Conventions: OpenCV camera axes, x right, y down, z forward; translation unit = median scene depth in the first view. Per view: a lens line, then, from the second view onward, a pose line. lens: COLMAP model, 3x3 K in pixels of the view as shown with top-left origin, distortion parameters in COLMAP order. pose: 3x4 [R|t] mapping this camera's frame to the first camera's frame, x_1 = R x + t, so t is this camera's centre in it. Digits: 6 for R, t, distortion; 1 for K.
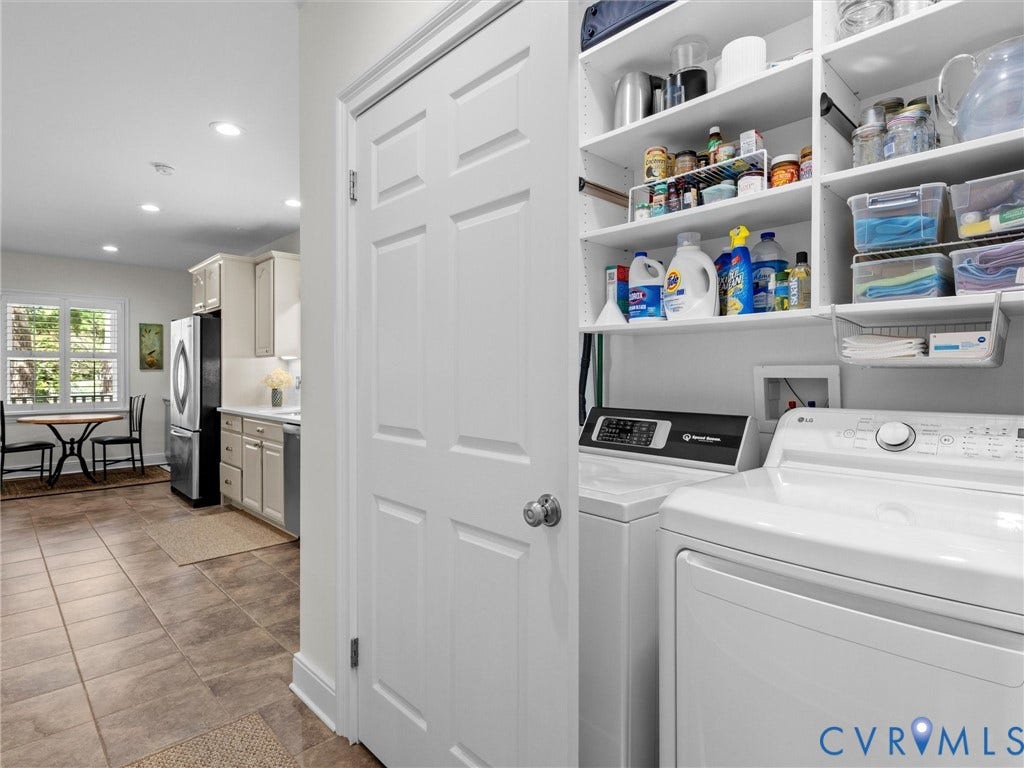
lens RADIAL K [[550.0, 0, 519.9], [0, 550.0, 376.7], [0, 0, 1]] dist [0.000233, -0.000683]
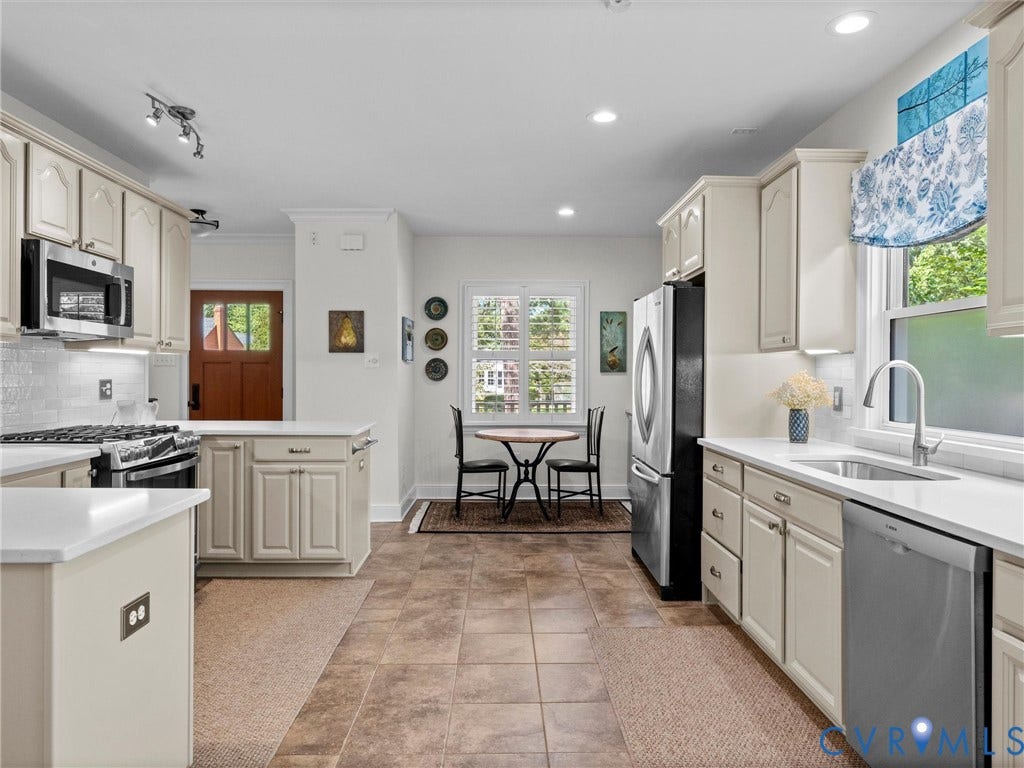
lens RADIAL K [[675.4, 0, 509.9], [0, 675.4, 380.5], [0, 0, 1]] dist [0.001316, 0.000287]
pose [[0.727086, 0.008443, -0.686494, -0.186366], [-0.006073, 0.999964, 0.005867, -0.008437], [0.686519, -0.000096, 0.727111, 0.311646]]
